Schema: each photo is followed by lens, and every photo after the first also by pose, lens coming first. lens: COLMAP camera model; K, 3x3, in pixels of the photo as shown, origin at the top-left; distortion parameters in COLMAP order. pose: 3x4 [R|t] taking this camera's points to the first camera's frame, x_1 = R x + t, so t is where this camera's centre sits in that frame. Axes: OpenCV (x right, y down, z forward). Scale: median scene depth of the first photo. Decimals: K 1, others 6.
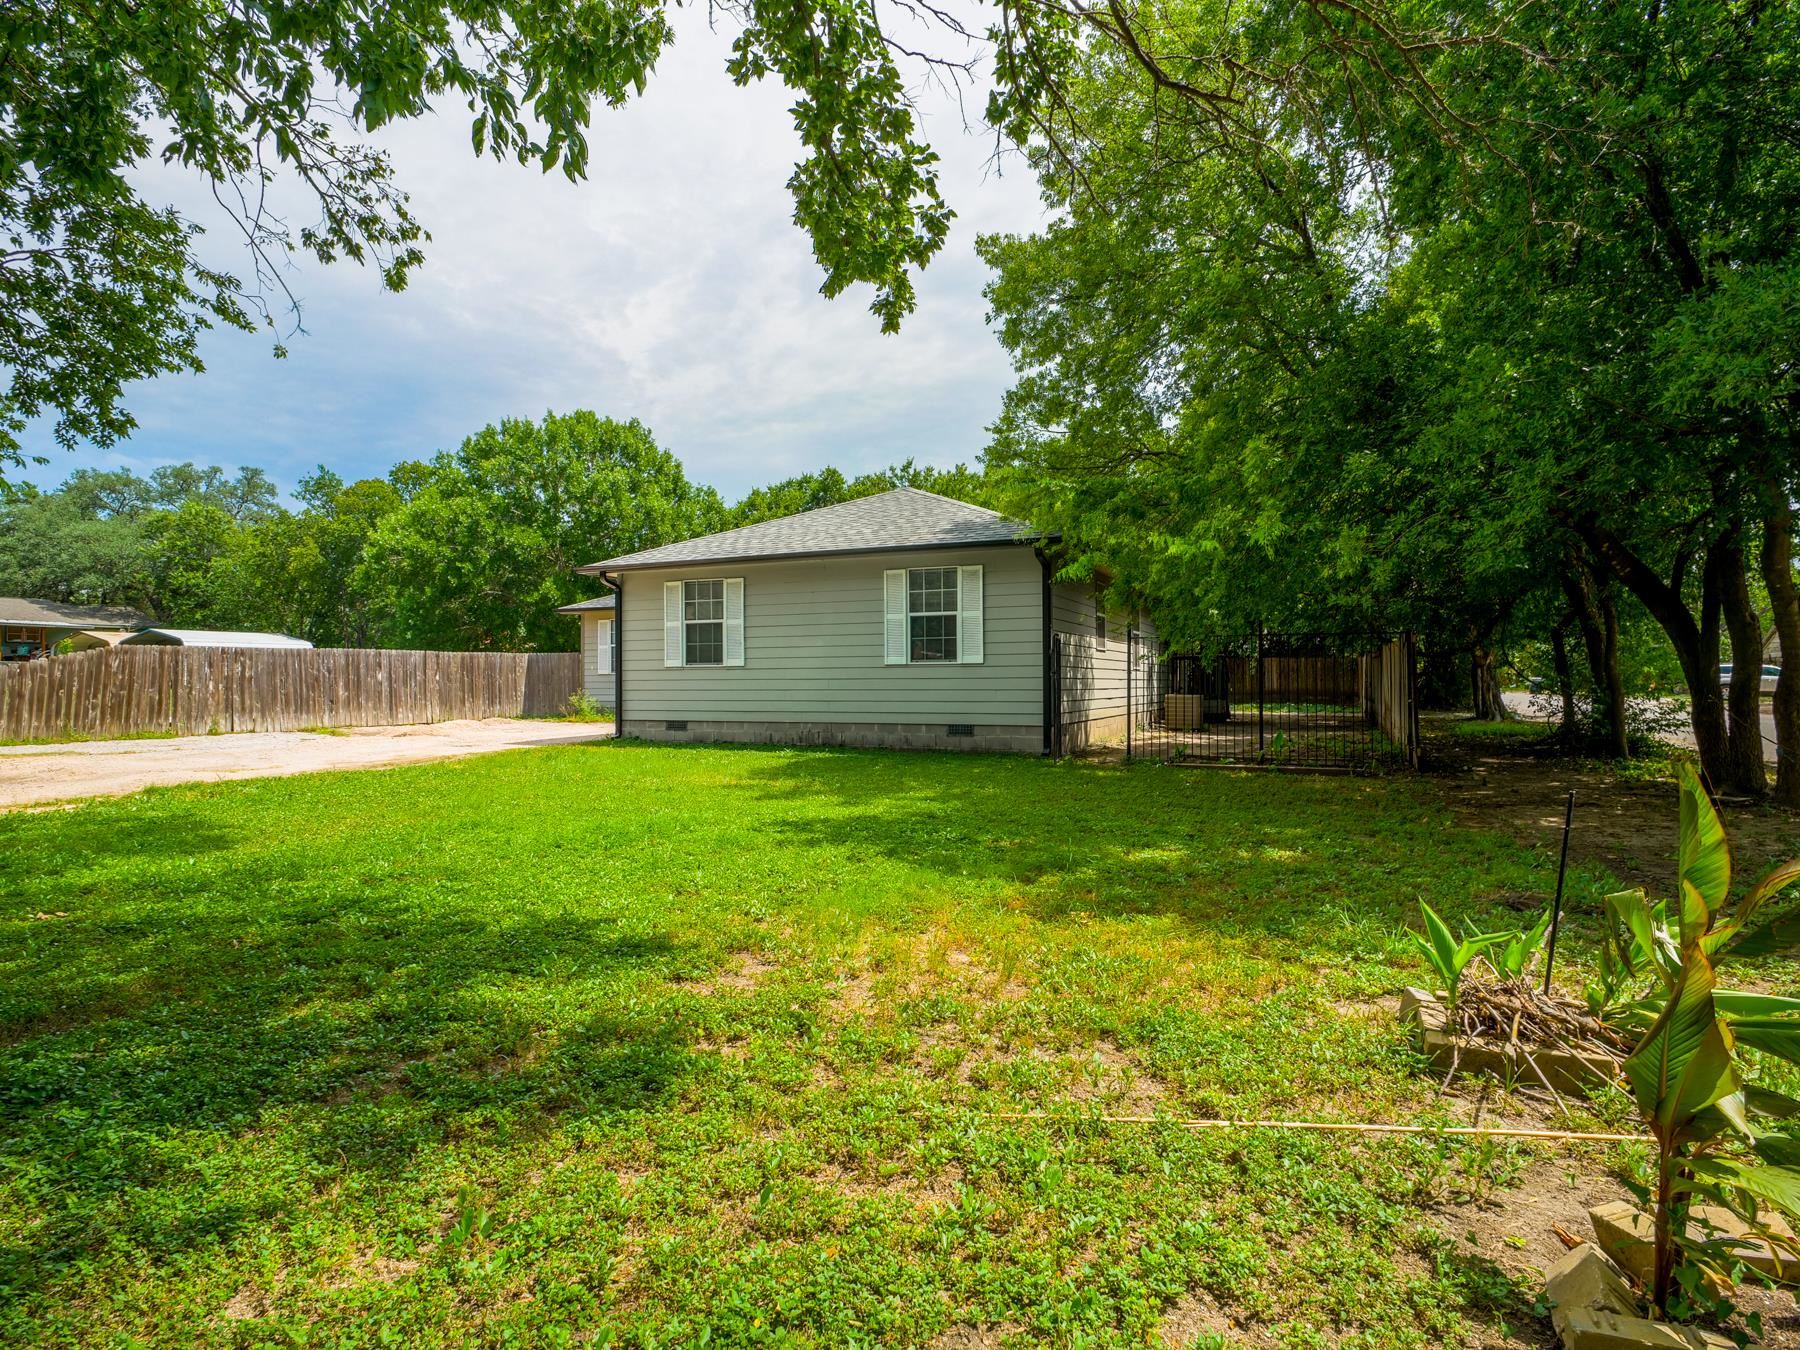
lens RADIAL K [[975.9, 0, 905.6], [0, 975.9, 714.7], [0, 0, 1]] dist [-0.003602, -0.000292]
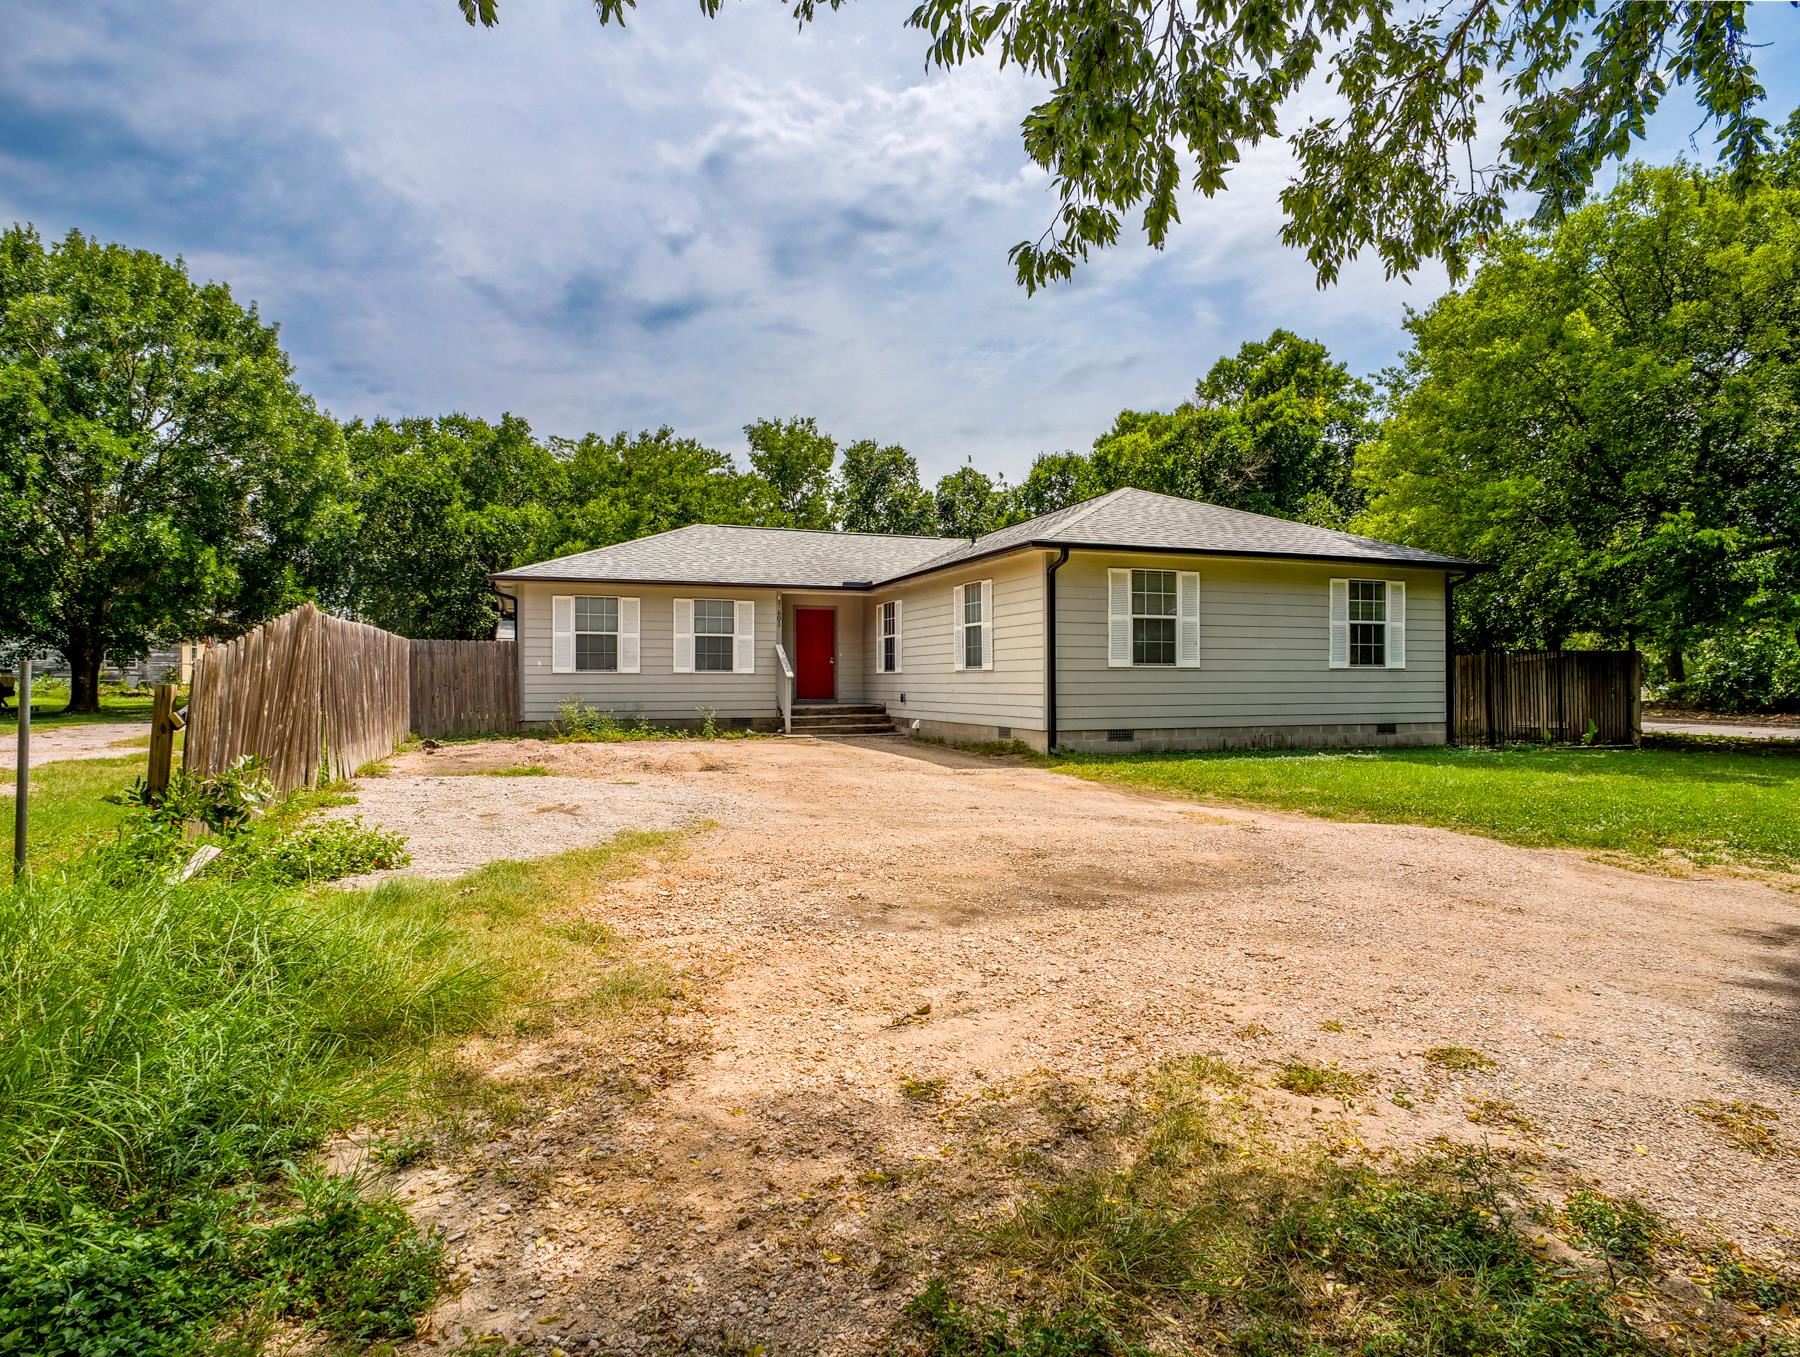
lens RADIAL K [[972.4, 0, 900.0], [0, 972.4, 678.5], [0, 0, 1]] dist [-0.002473, -0.000458]
pose [[0.724634, 0.003570, 0.689125, -0.980142], [0.021278, 0.999394, -0.027552, -0.019615], [-0.688806, 0.034628, 0.724119, 0.518145]]
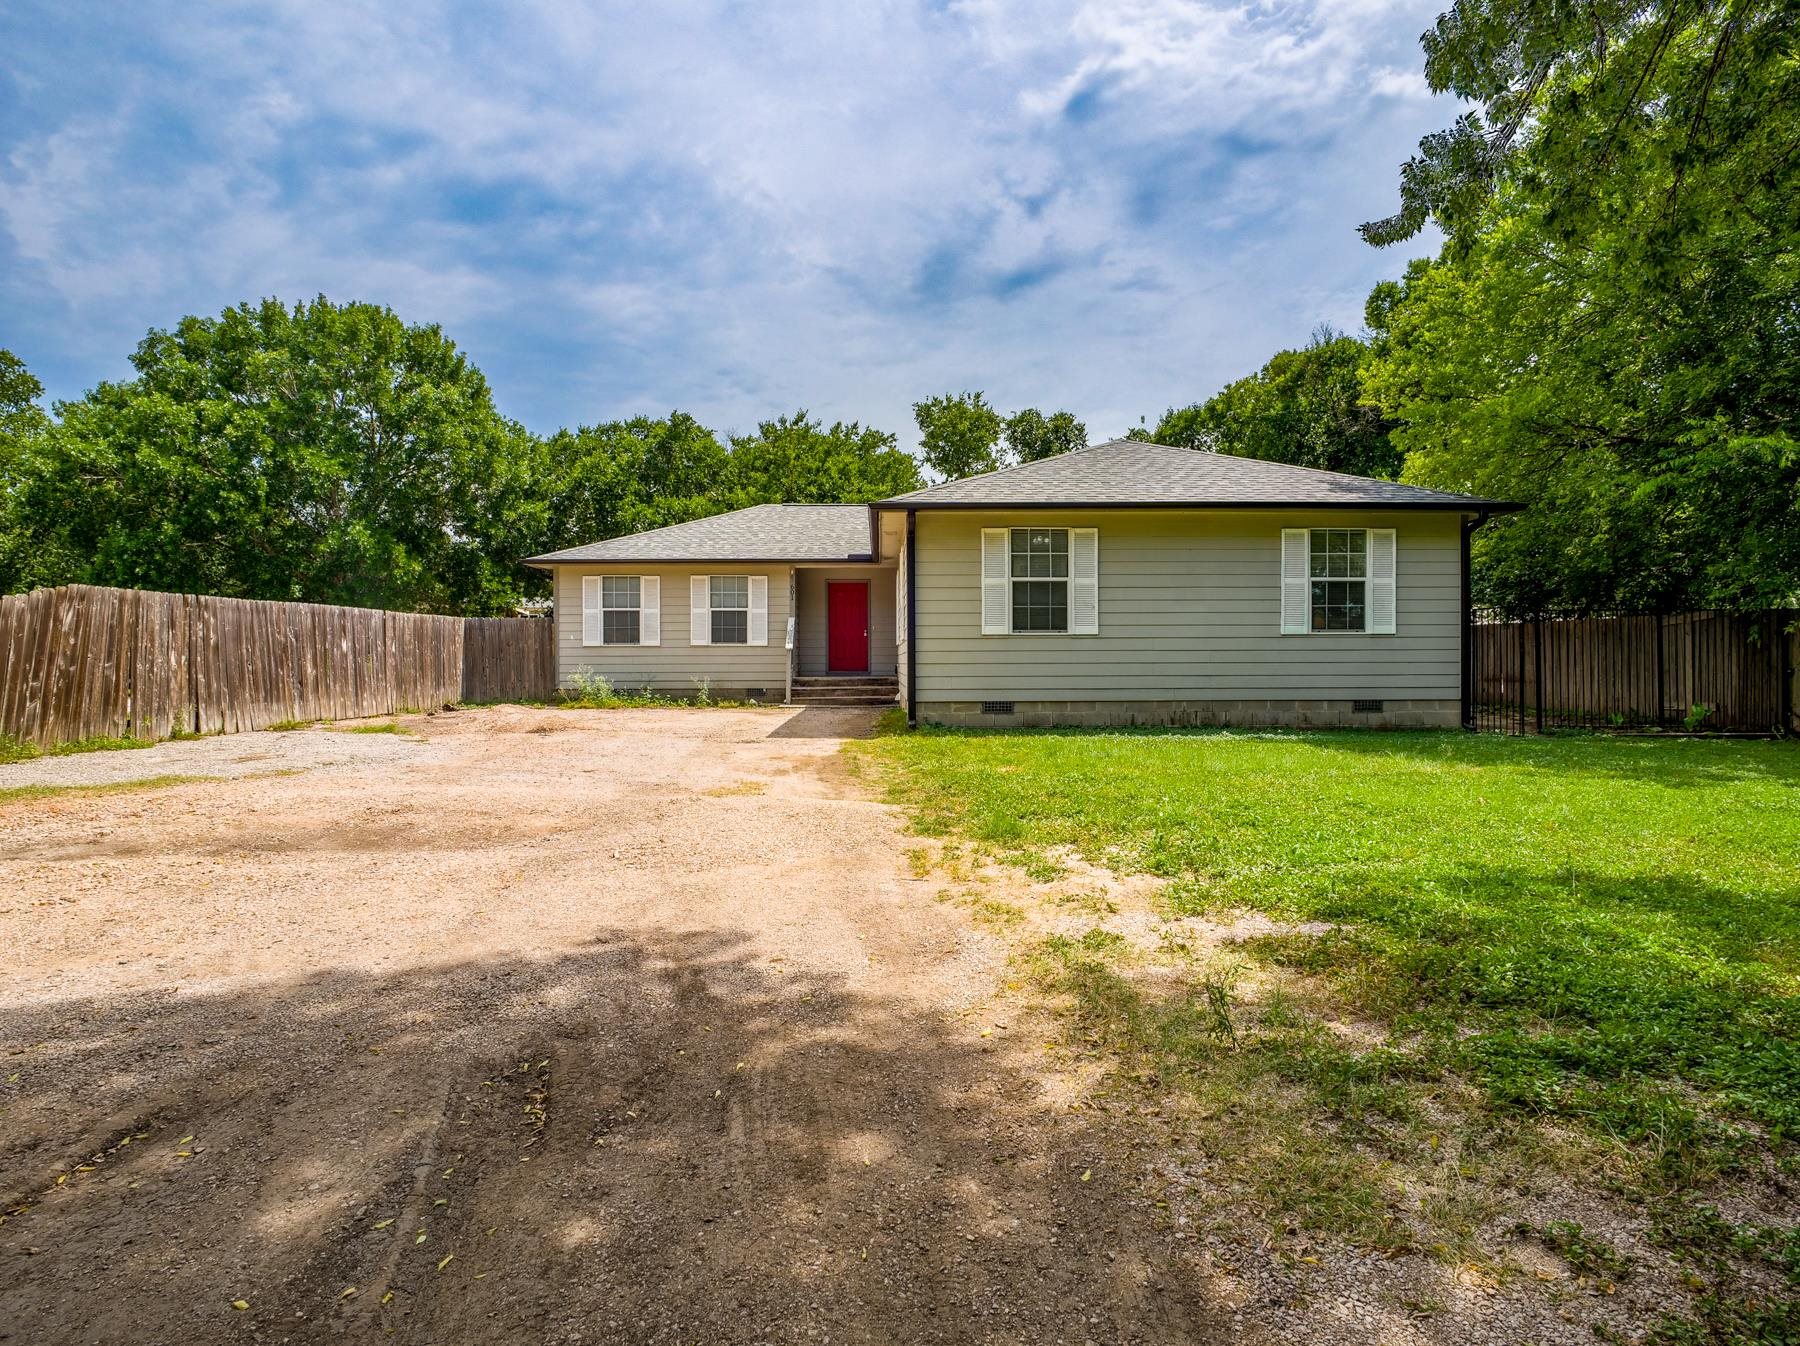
lens RADIAL K [[982.1, 0, 900.0], [0, 982.1, 673.0], [0, 0, 1]] dist [-0.009982, 0.001186]
pose [[0.910693, -0.005452, 0.413047, -0.649702], [0.013525, 0.999770, -0.016623, -0.005048], [-0.412862, 0.020725, 0.910558, 0.301546]]
